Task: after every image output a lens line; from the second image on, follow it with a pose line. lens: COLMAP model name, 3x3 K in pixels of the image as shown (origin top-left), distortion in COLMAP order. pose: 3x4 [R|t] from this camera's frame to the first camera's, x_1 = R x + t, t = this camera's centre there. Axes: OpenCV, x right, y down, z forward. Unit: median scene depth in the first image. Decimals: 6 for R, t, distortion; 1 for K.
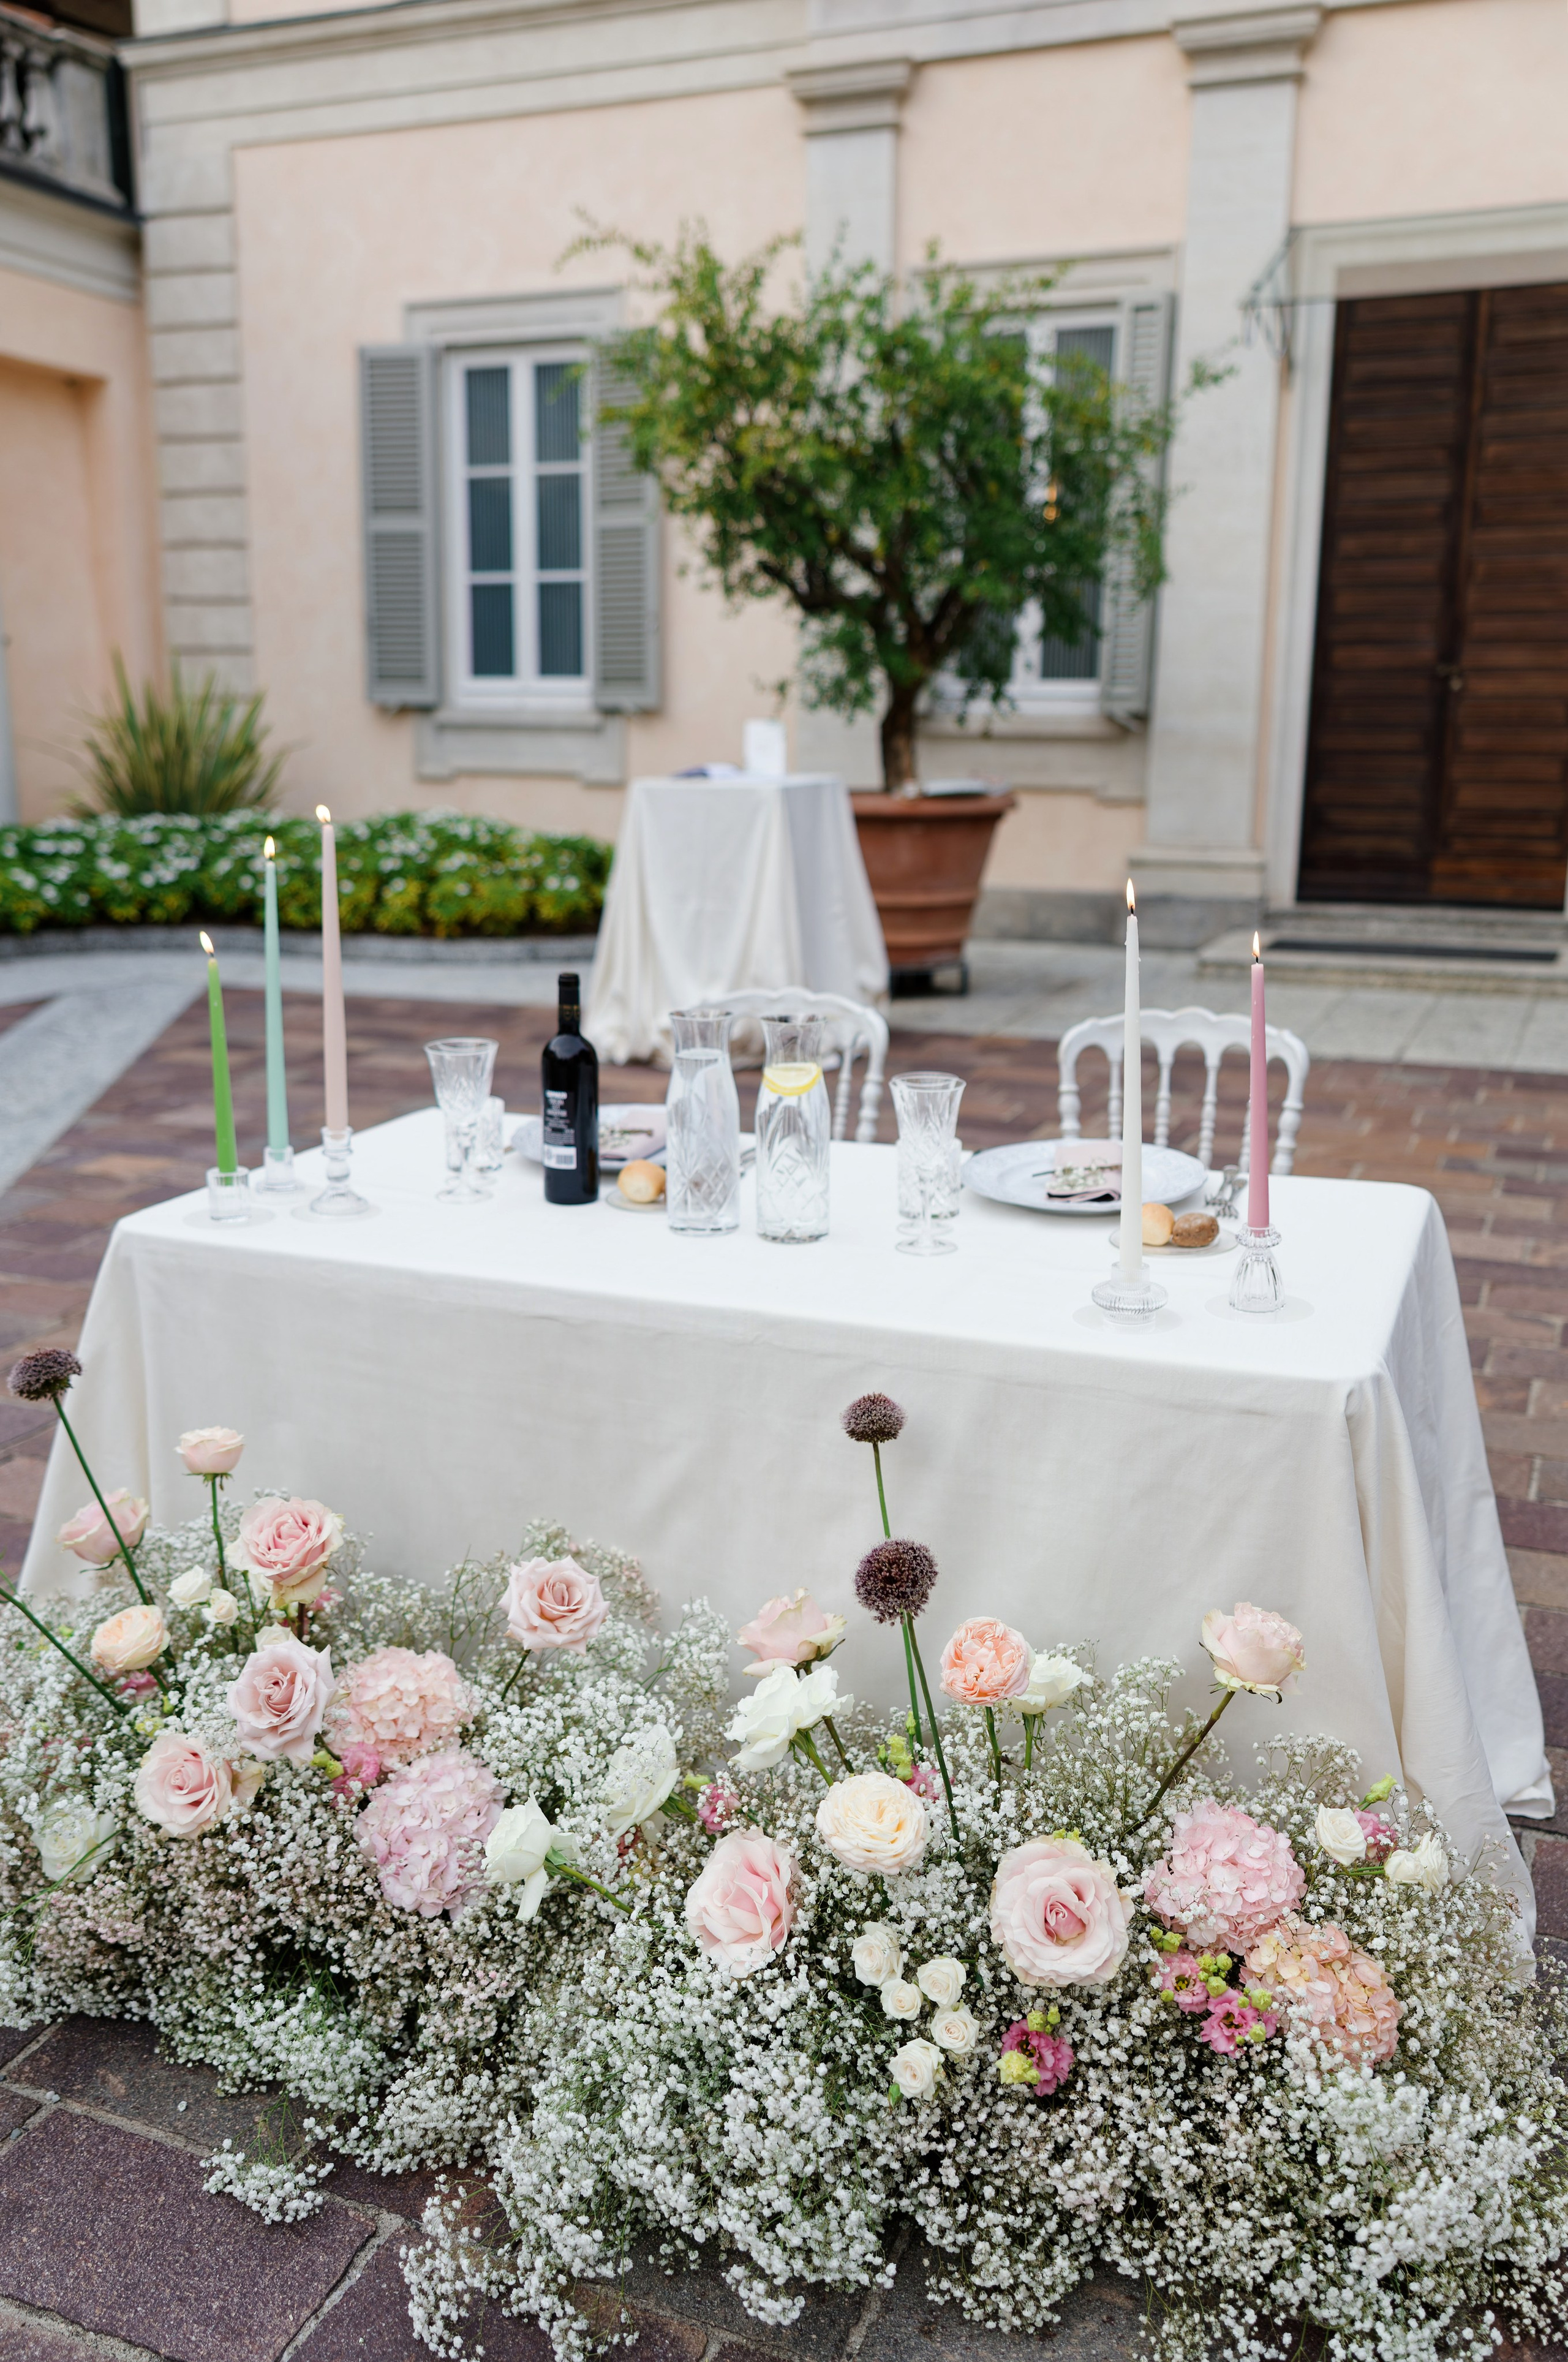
lens RADIAL K [[1934.1, 0, 777.5], [0, 1934.1, 1183.3], [0, 0, 1]] dist [0.018130, -0.009482]
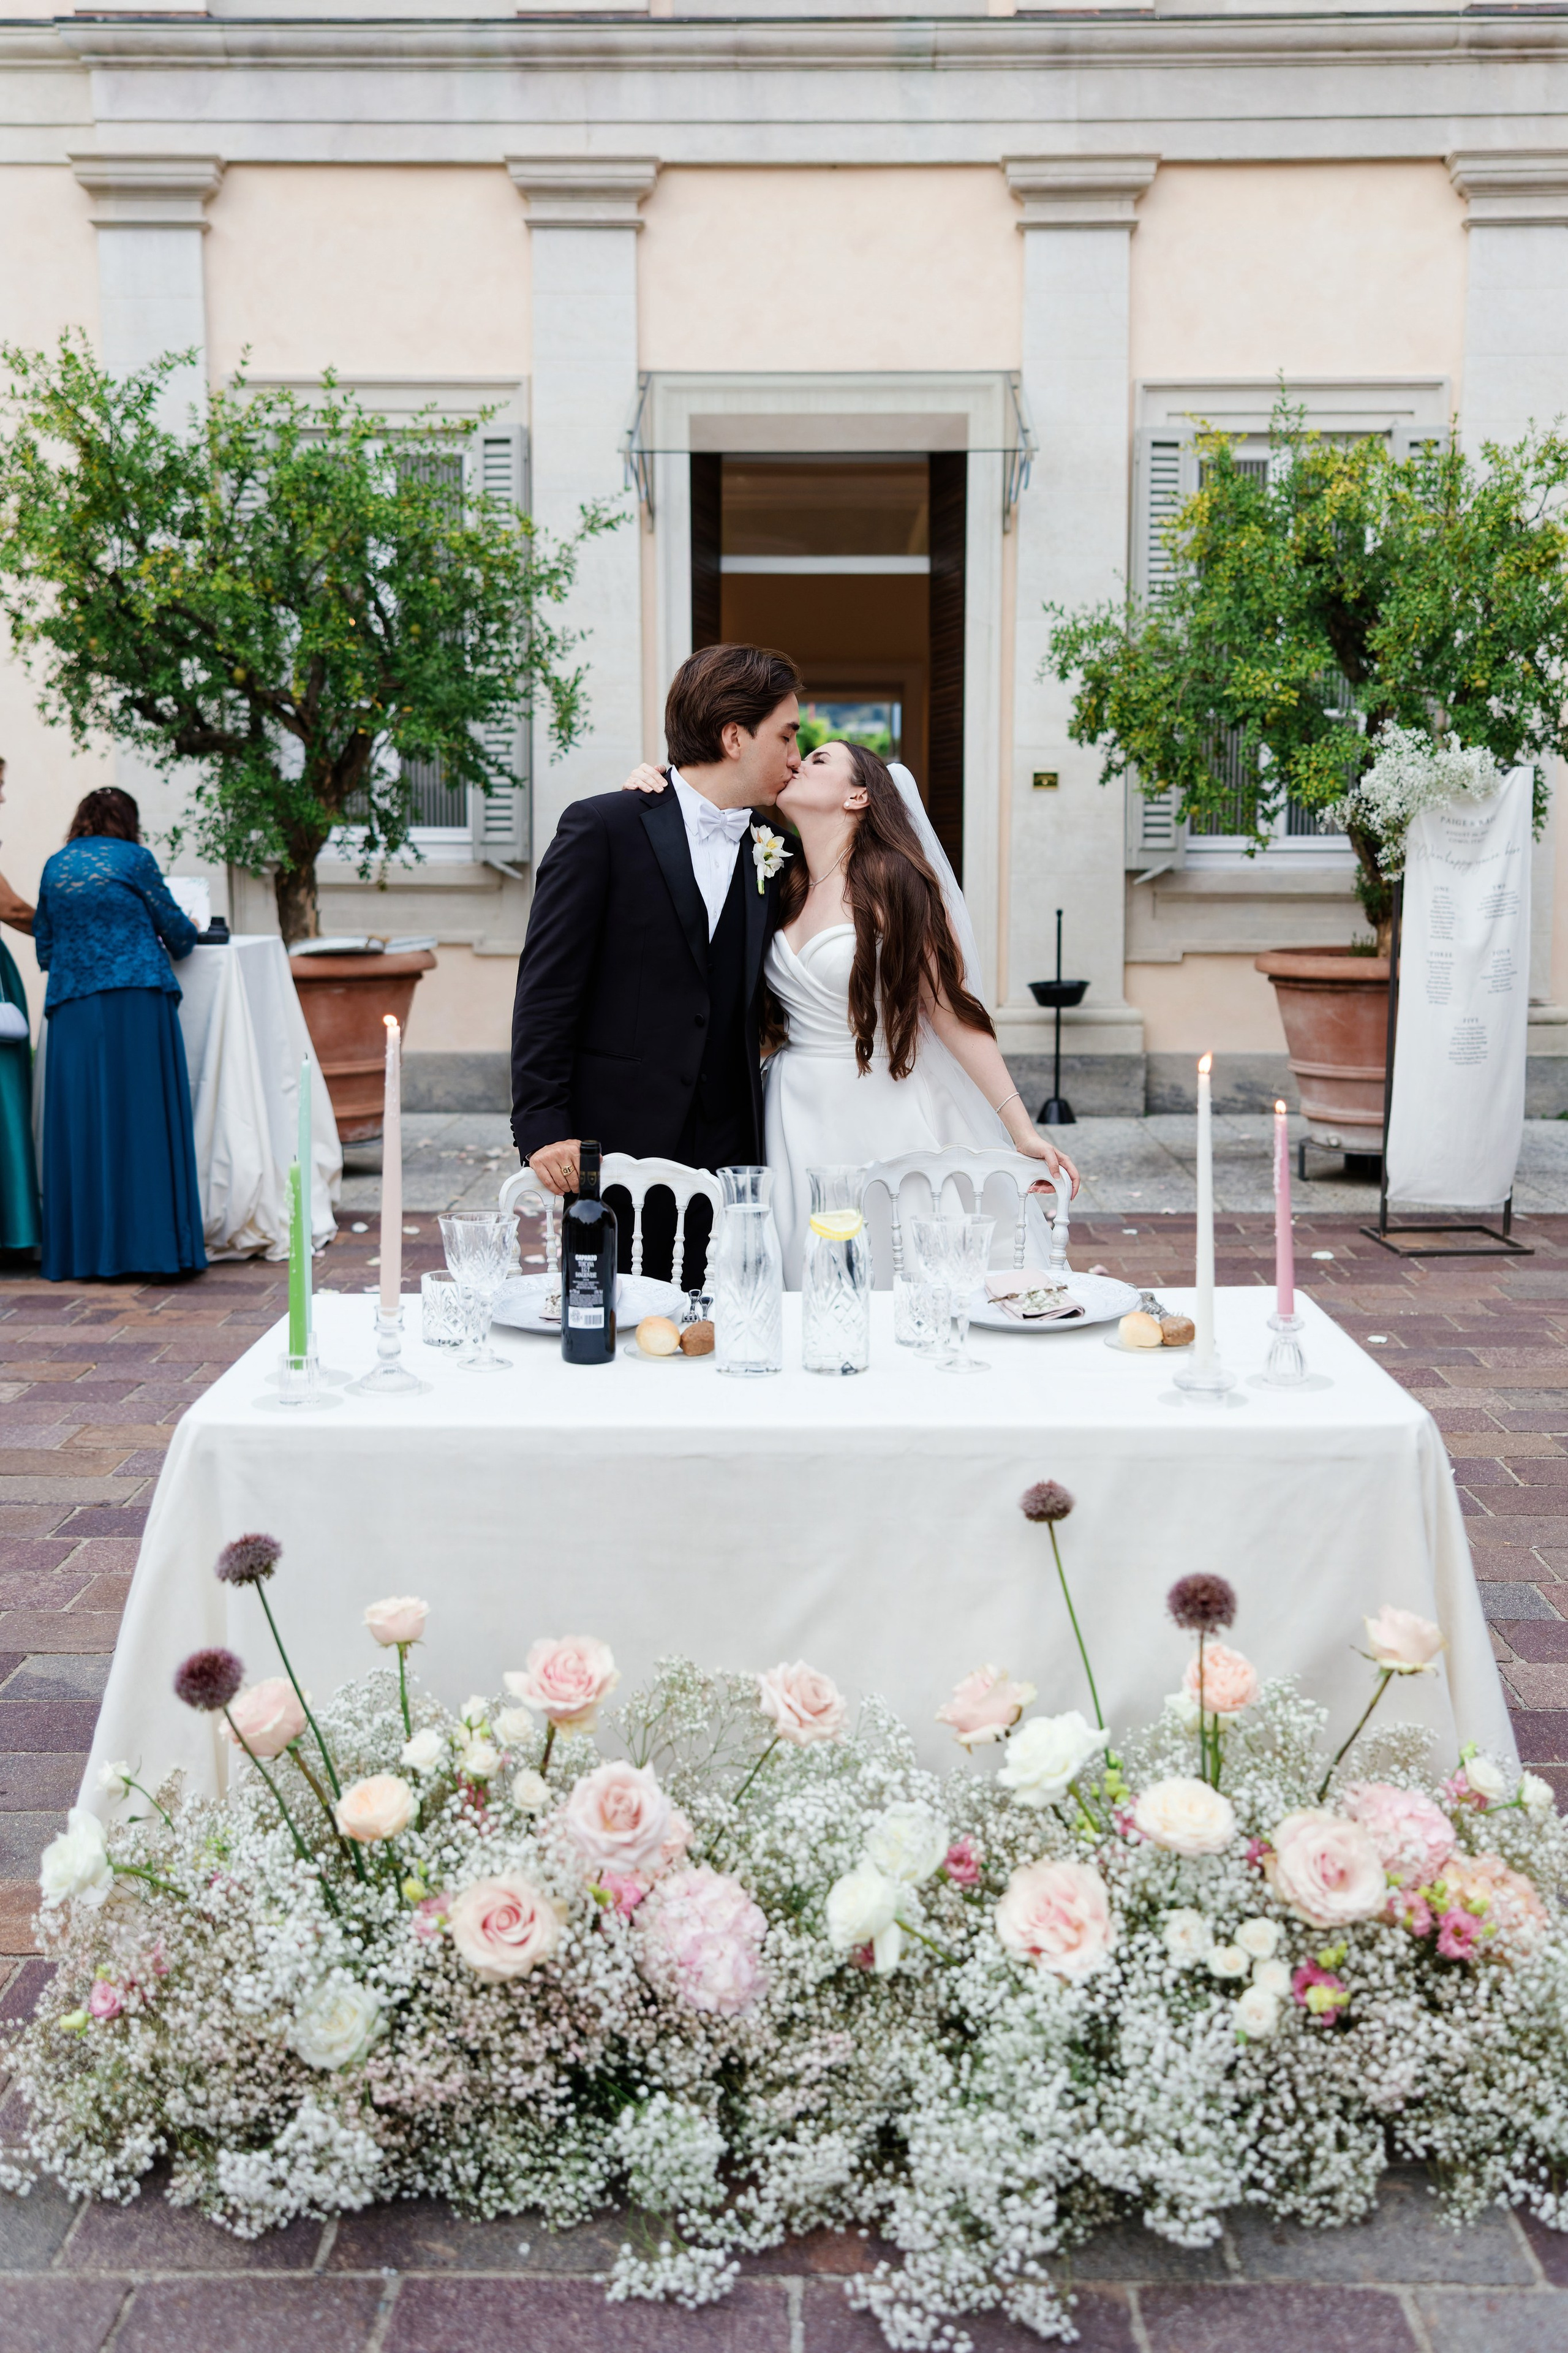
lens RADIAL K [[2289.3, 0, 775.4], [0, 2289.3, 1164.5], [0, 0, 1]] dist [0.031449, 0.000000]
pose [[0.928397, -0.053392, 0.367734, -0.128624], [0.090234, 0.992395, -0.083723, 0.004638], [-0.360467, 0.110910, 0.926155, -0.050595]]
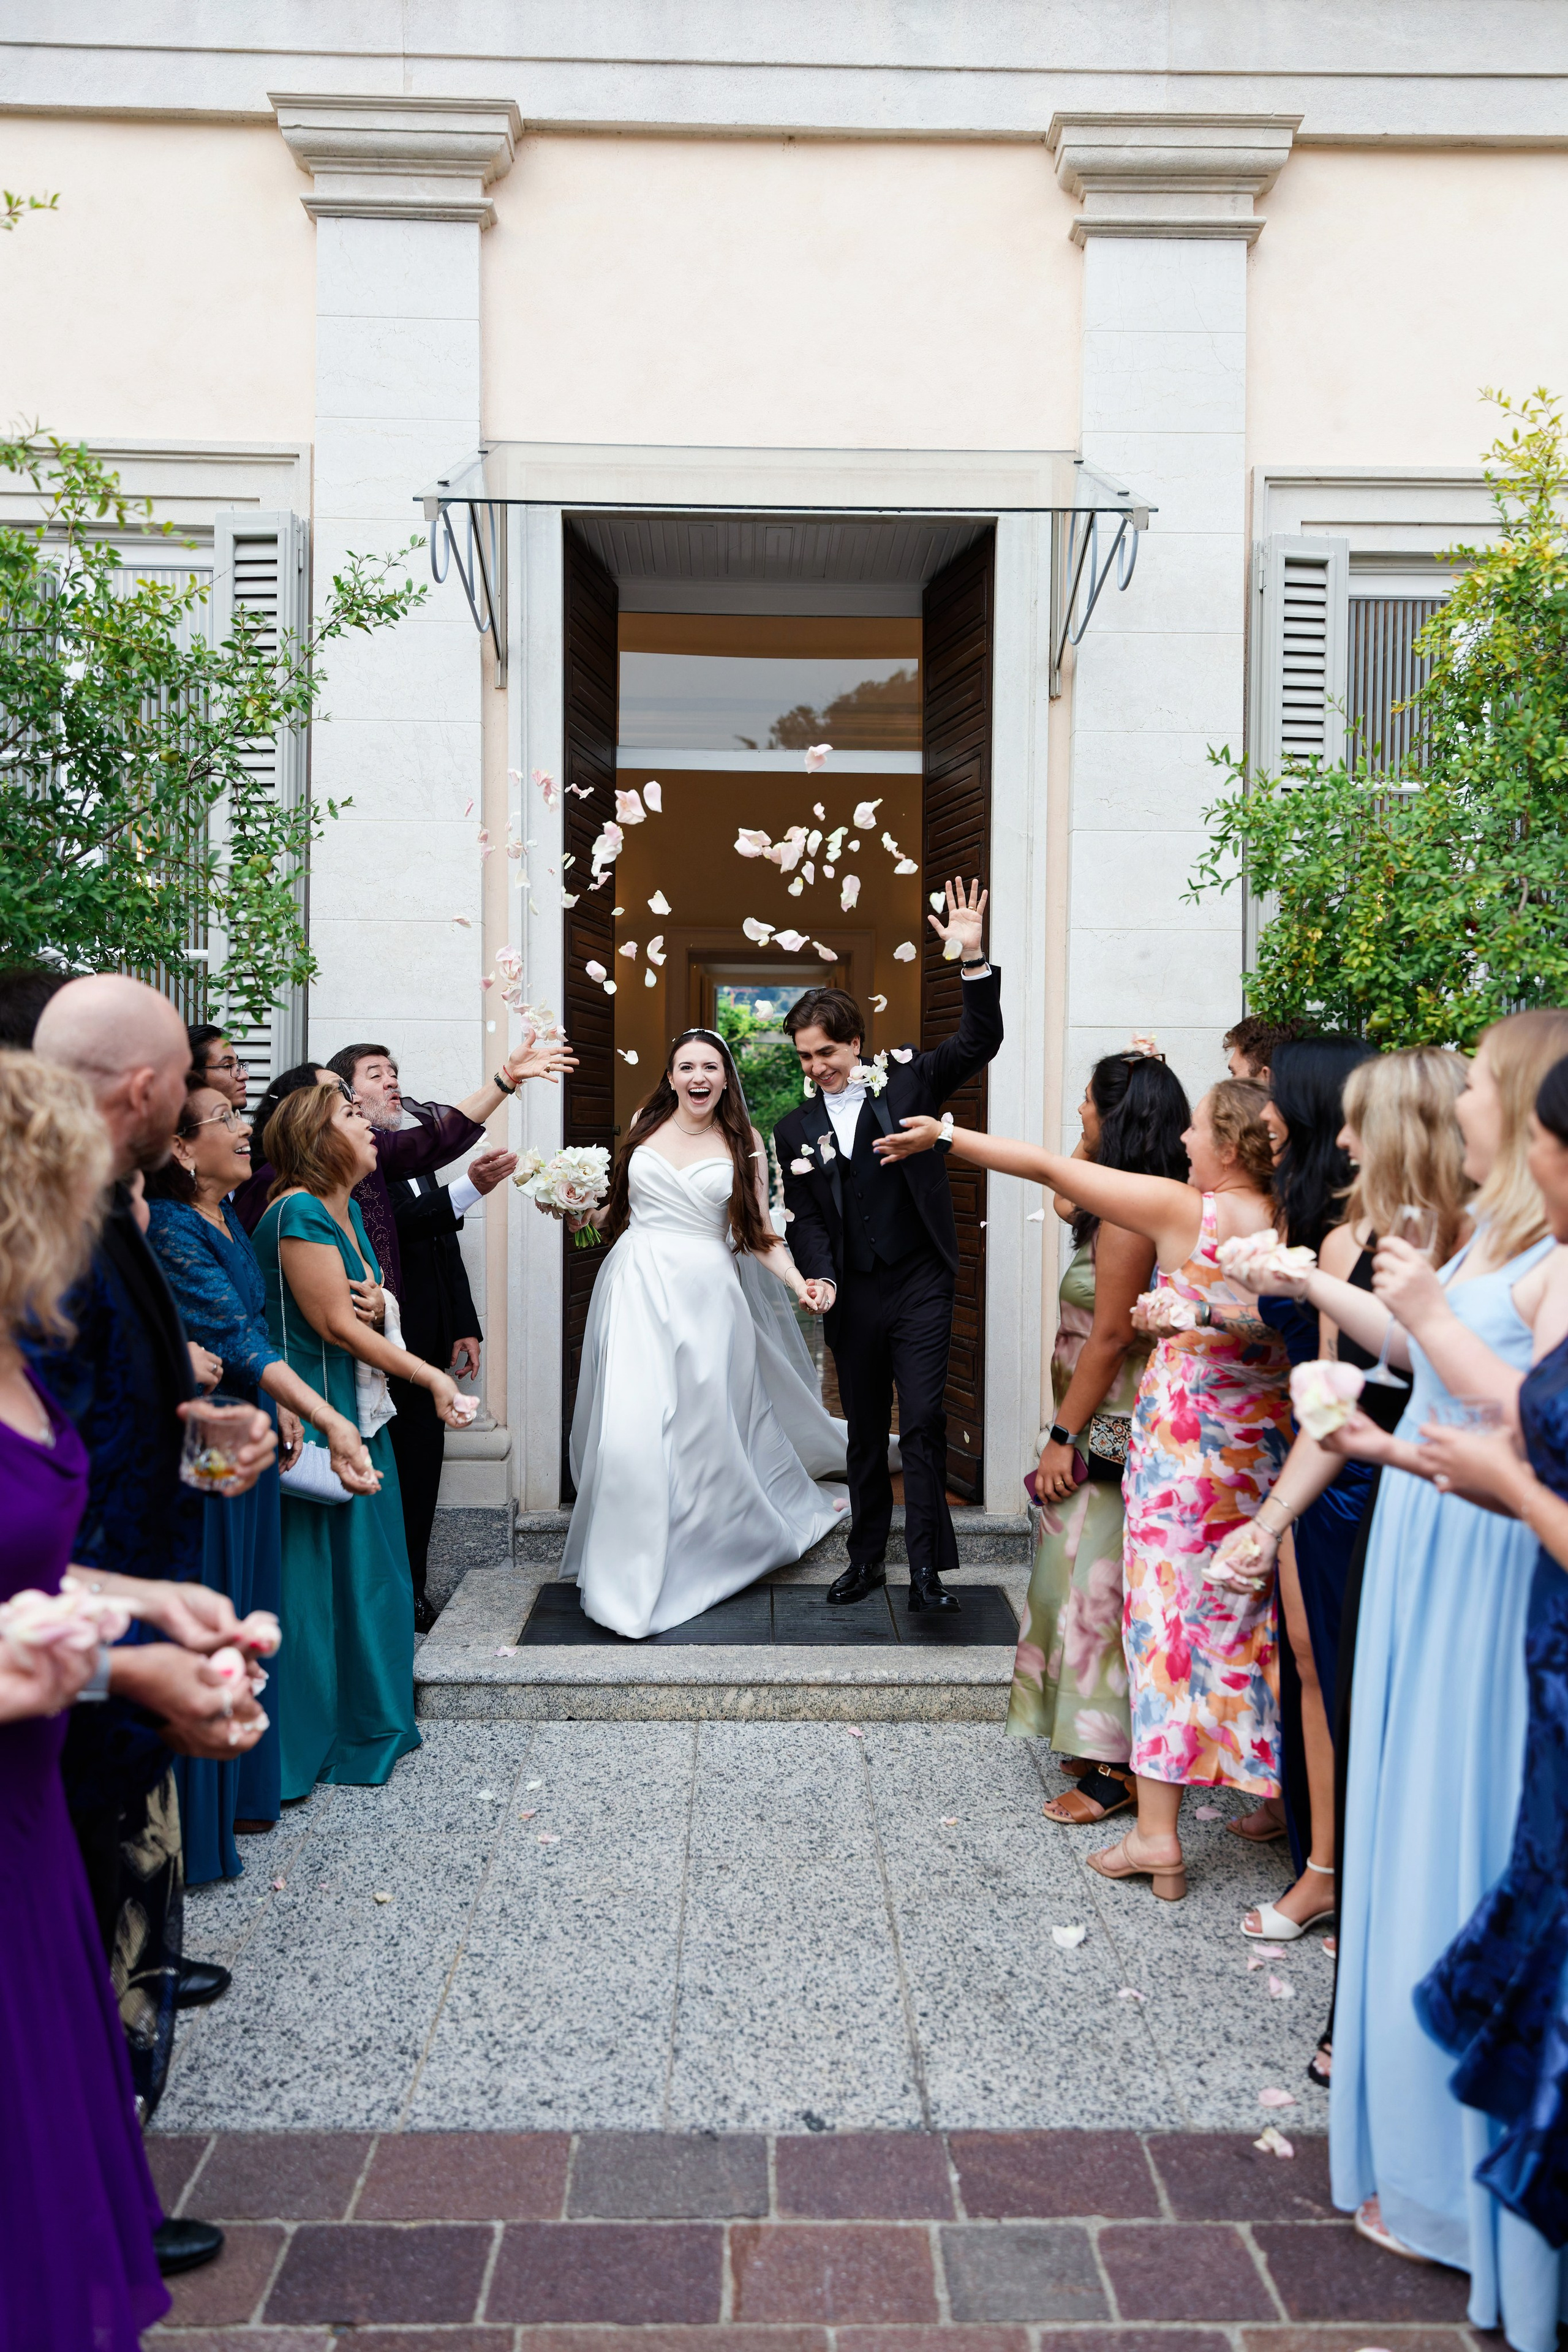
lens RADIAL K [[1868.4, 0, 755.3], [0, 1868.4, 1210.7], [0, 0, 1]] dist [0.028762, -0.018160]
pose [[0.917453, -0.014828, 0.397569, 0.108809], [0.087591, 0.982314, -0.165492, -0.156067], [-0.388083, 0.186655, 0.902525, 0.511837]]
